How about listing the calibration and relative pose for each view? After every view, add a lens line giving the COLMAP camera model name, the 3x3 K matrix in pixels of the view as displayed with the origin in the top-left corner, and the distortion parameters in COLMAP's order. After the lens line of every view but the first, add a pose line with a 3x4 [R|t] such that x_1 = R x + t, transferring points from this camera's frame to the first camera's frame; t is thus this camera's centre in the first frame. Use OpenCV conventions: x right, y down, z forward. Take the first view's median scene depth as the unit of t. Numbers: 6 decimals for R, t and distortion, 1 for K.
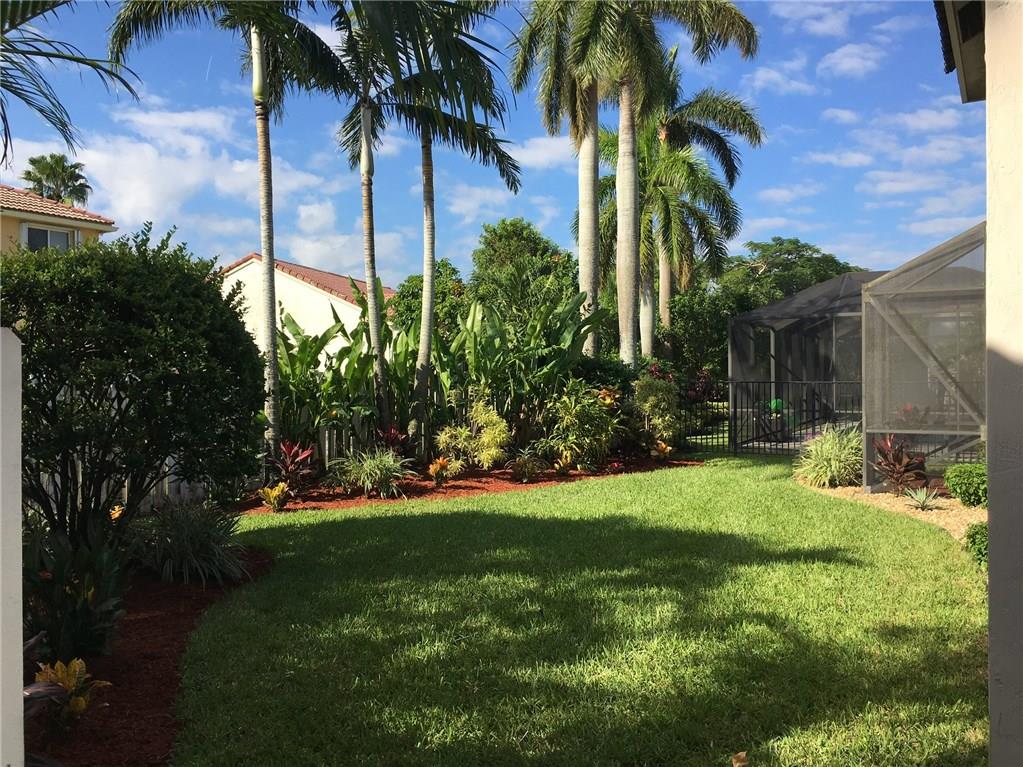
lens RADIAL K [[874.3, 0, 511.5], [0, 874.3, 383.5], [0, 0, 1]] dist [0.088609, -0.123203]
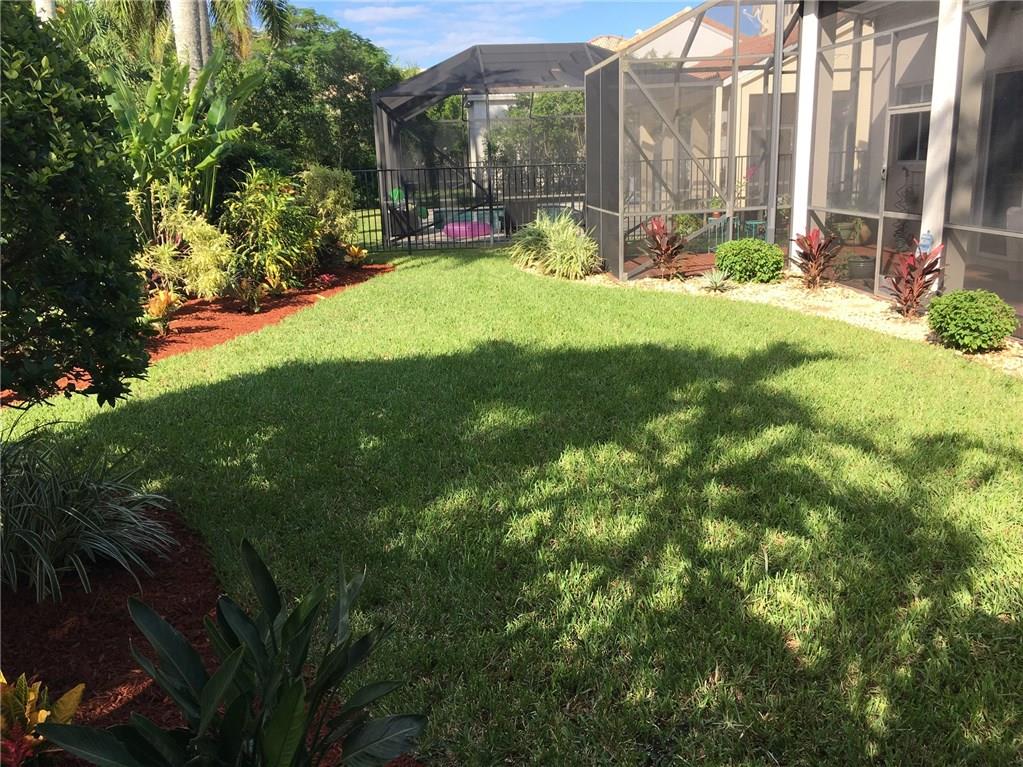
lens RADIAL K [[874.3, 0, 511.5], [0, 874.3, 383.5], [0, 0, 1]] dist [0.088609, -0.123203]
pose [[0.825302, -0.164707, 0.540137, -0.281539], [0.036583, 0.970103, 0.239922, -0.002374], [-0.563506, -0.178249, 0.806653, 0.315862]]
